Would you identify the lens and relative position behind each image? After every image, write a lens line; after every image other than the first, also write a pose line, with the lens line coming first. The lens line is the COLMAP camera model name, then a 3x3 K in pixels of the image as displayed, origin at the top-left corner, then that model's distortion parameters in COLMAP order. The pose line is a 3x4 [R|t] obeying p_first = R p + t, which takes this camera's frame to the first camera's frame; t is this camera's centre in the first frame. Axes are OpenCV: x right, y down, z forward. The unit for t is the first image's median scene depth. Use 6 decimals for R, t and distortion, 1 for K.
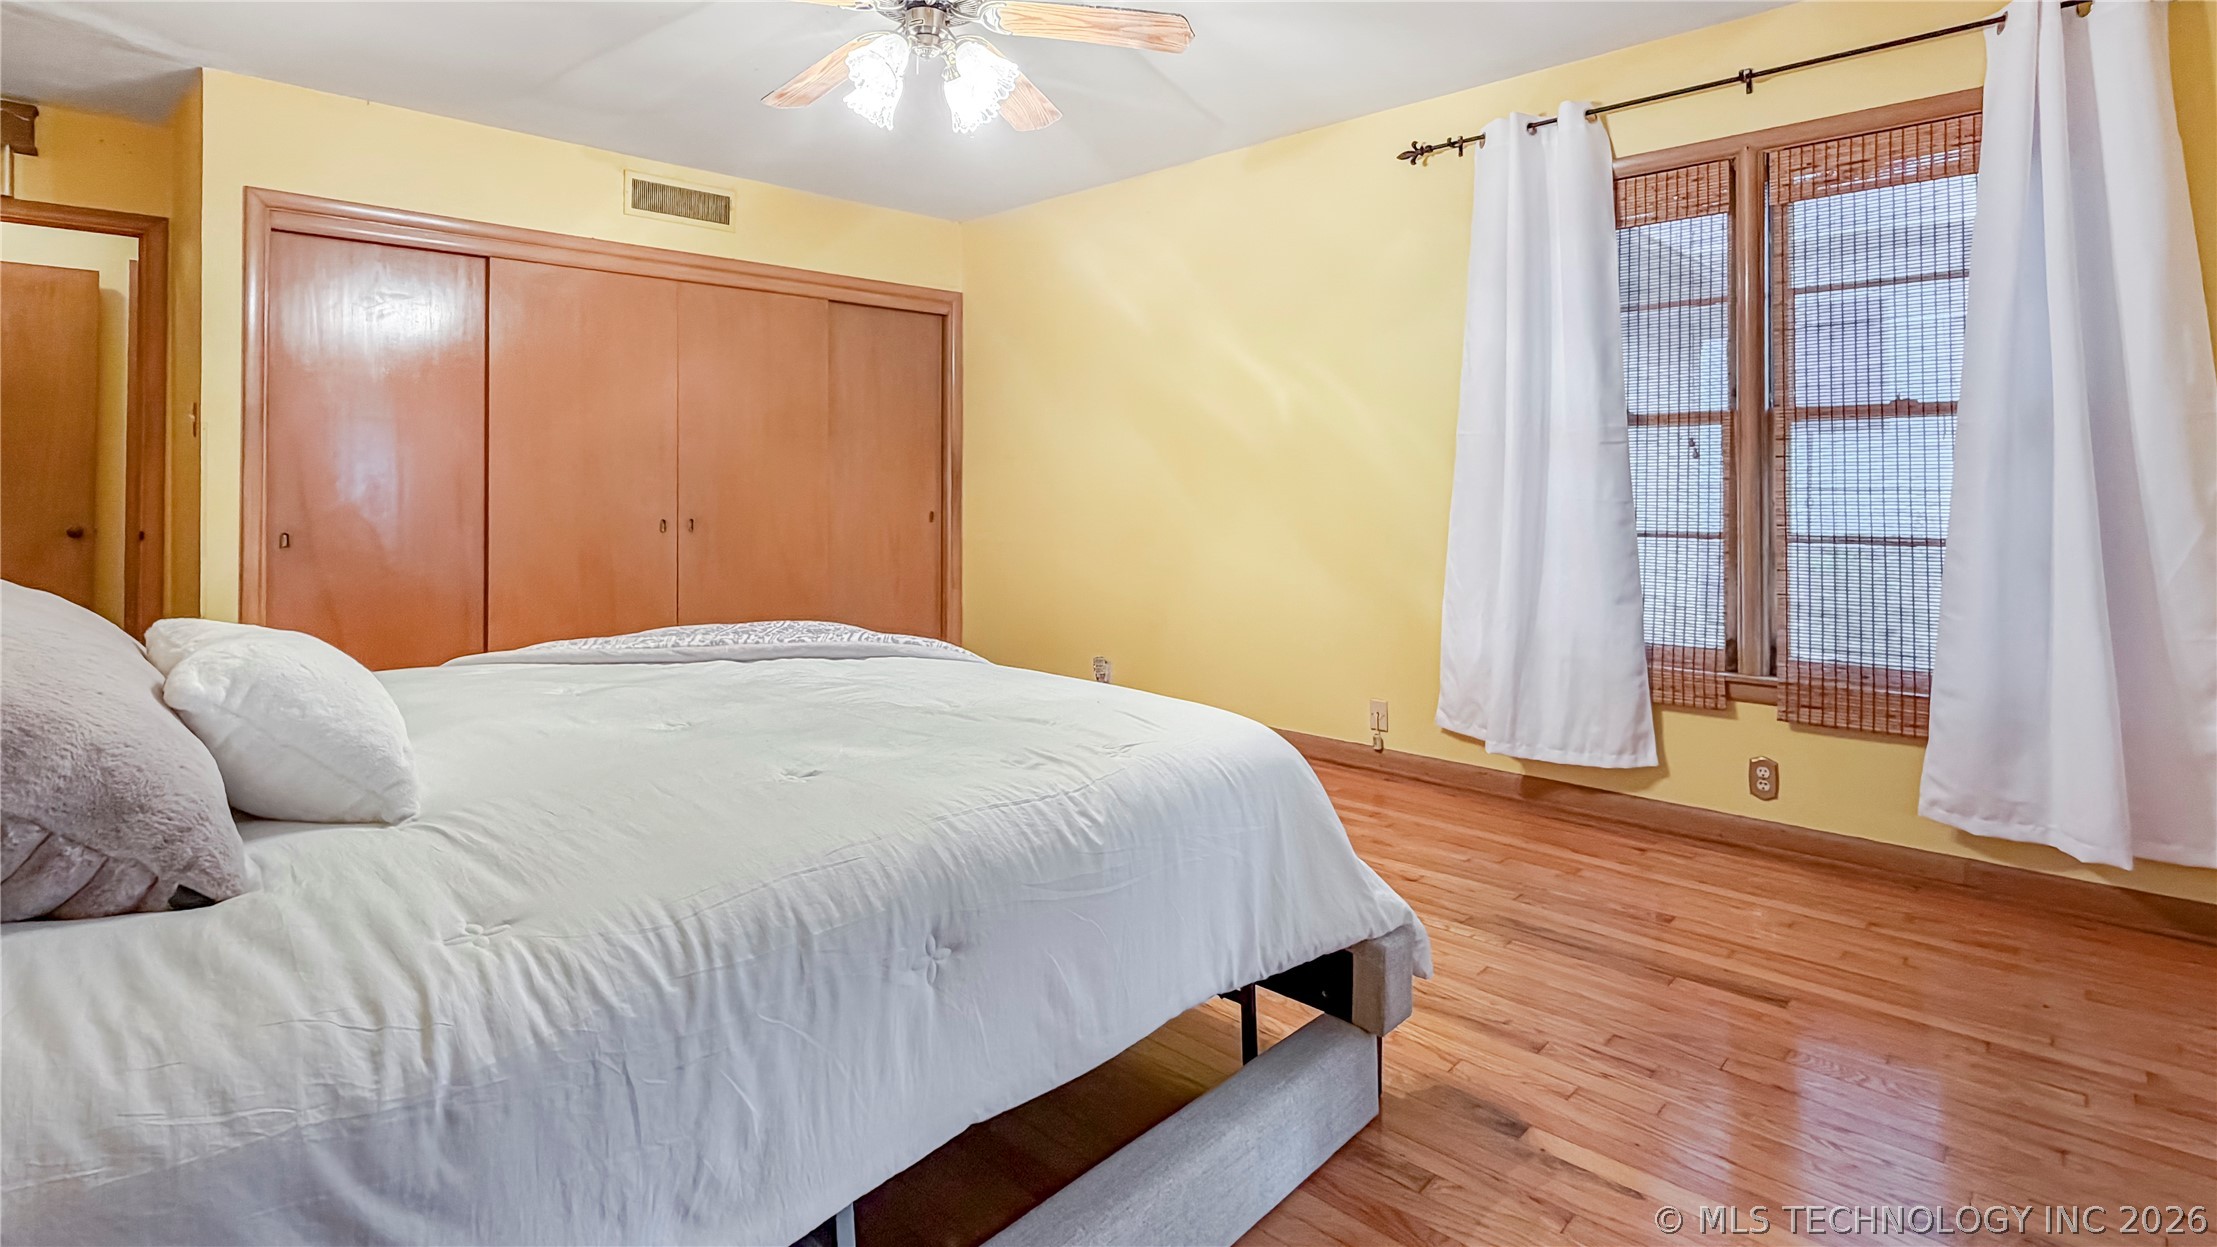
lens RADIAL K [[1077.4, 0, 1090.8], [0, 1077.4, 623.7], [0, 0, 1]] dist [0.001580, 0.000175]
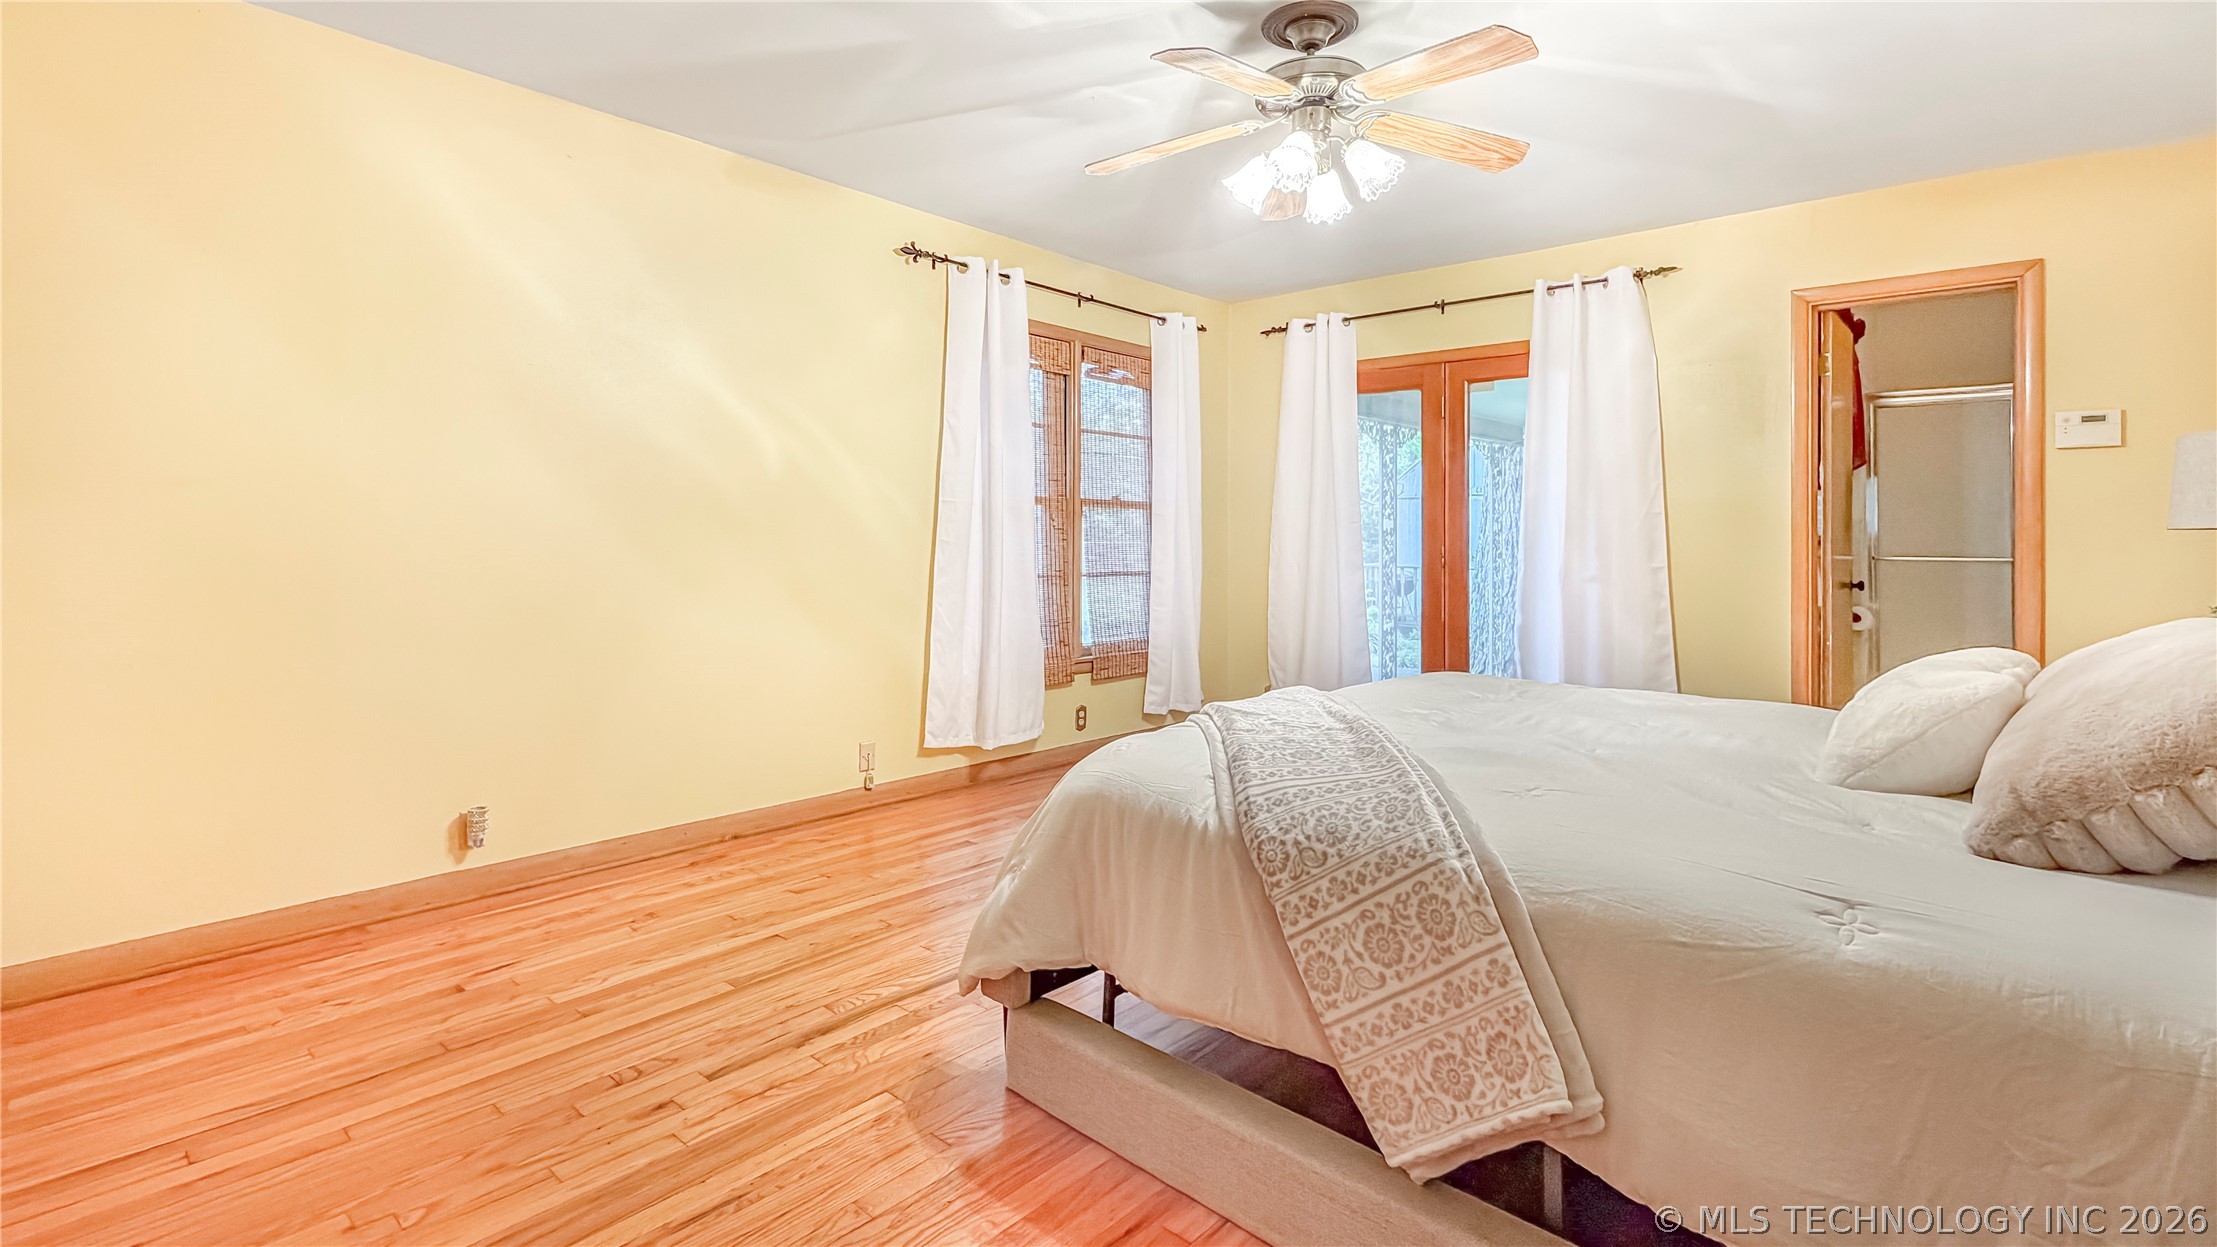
lens RADIAL K [[1022.2, 0, 1097.3], [0, 1022.2, 659.6], [0, 0, 1]] dist [0.064609, -0.000048]
pose [[-0.031125, -0.127682, 0.991327, -0.951050], [0.113511, 0.984939, 0.130423, -0.151107], [-0.993049, 0.116586, -0.016163, 0.988891]]
